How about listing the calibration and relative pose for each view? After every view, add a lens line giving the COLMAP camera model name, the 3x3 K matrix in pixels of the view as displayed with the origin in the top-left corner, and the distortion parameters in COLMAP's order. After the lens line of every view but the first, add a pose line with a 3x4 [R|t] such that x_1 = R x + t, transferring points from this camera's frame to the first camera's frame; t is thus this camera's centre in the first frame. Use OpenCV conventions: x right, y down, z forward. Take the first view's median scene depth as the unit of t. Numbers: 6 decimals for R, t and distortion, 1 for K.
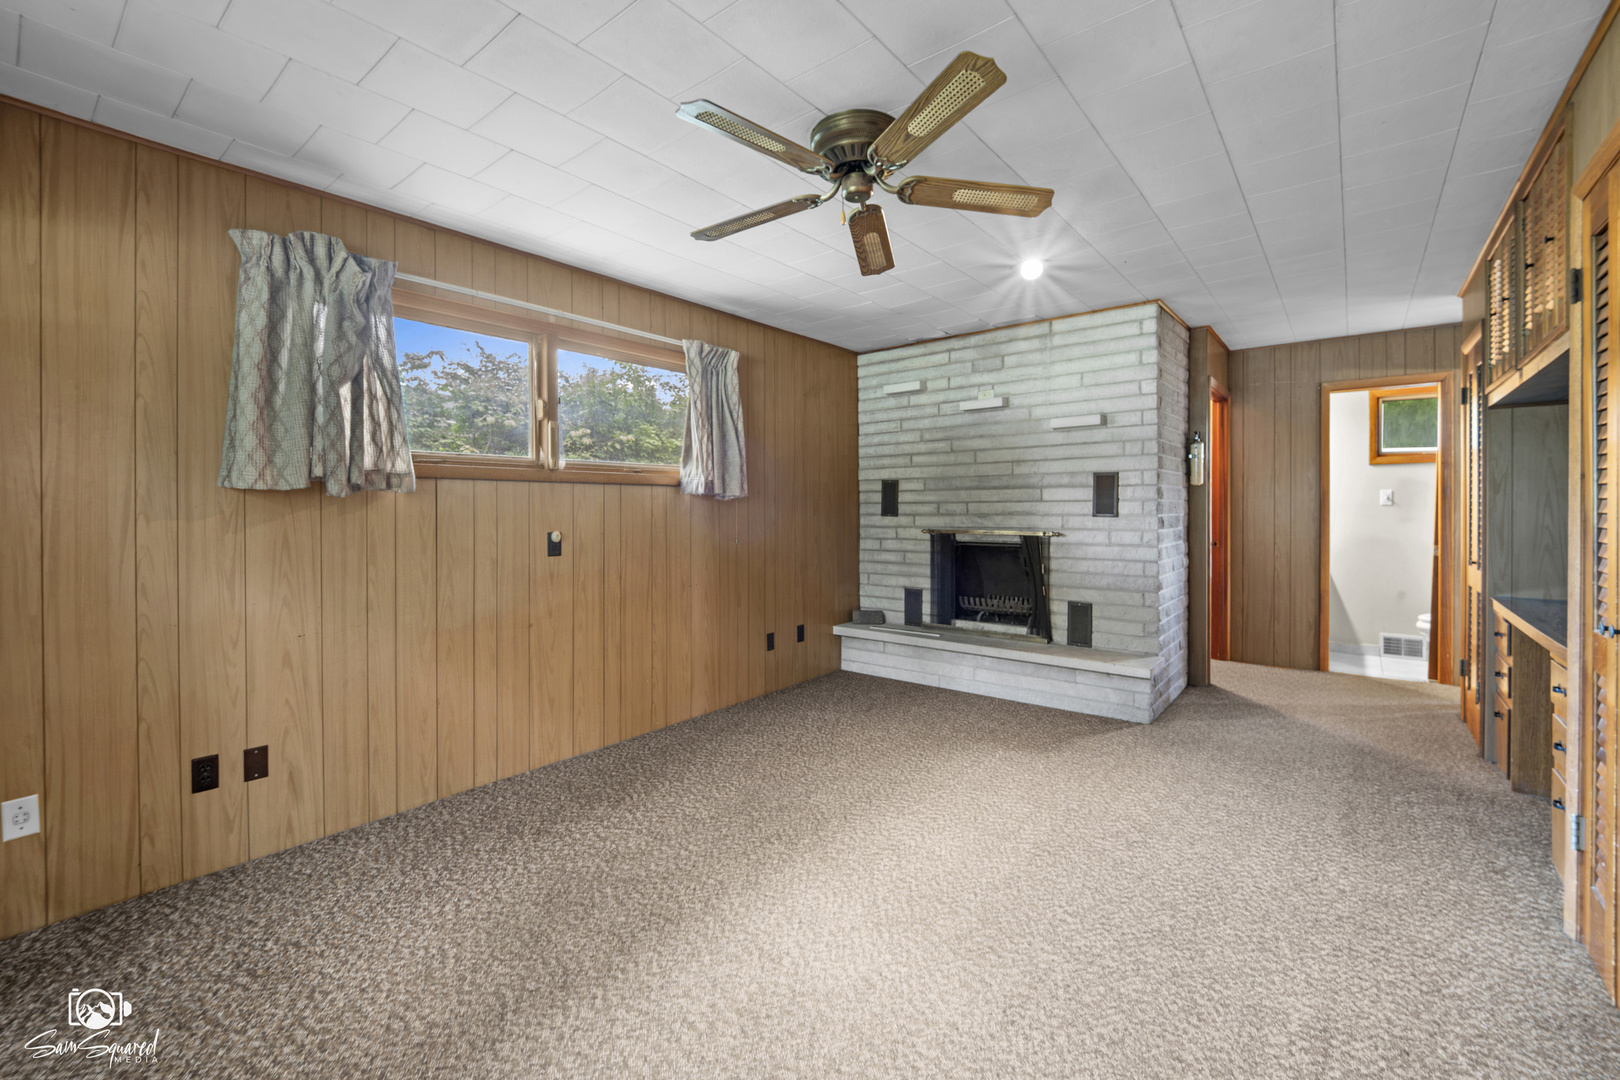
lens RADIAL K [[676.7, 0, 812.2], [0, 676.7, 506.8], [0, 0, 1]] dist [-0.001716, -0.000795]
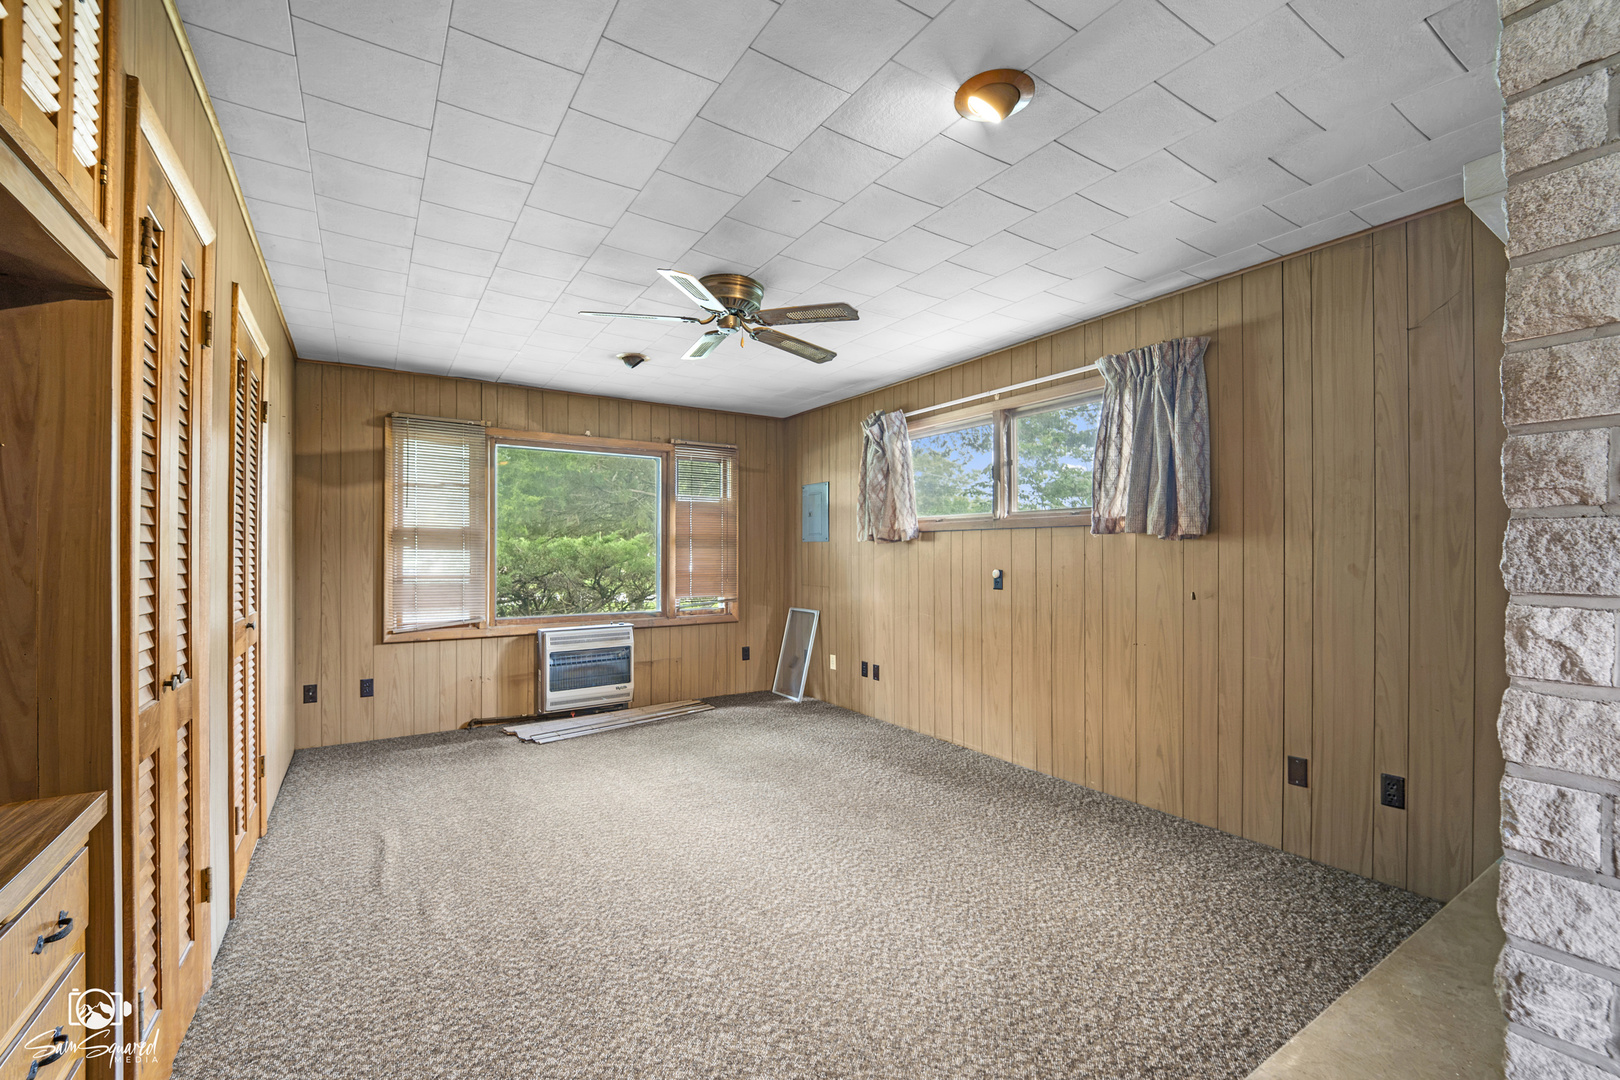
lens RADIAL K [[676.7, 0, 808.6], [0, 676.7, 547.5], [0, 0, 1]] dist [-0.001716, -0.000795]
pose [[-0.312595, -0.001386, -0.949886, 0.893414], [0.002325, 0.999995, -0.002225, -0.001157], [0.949884, -0.002904, -0.312590, 1.062682]]
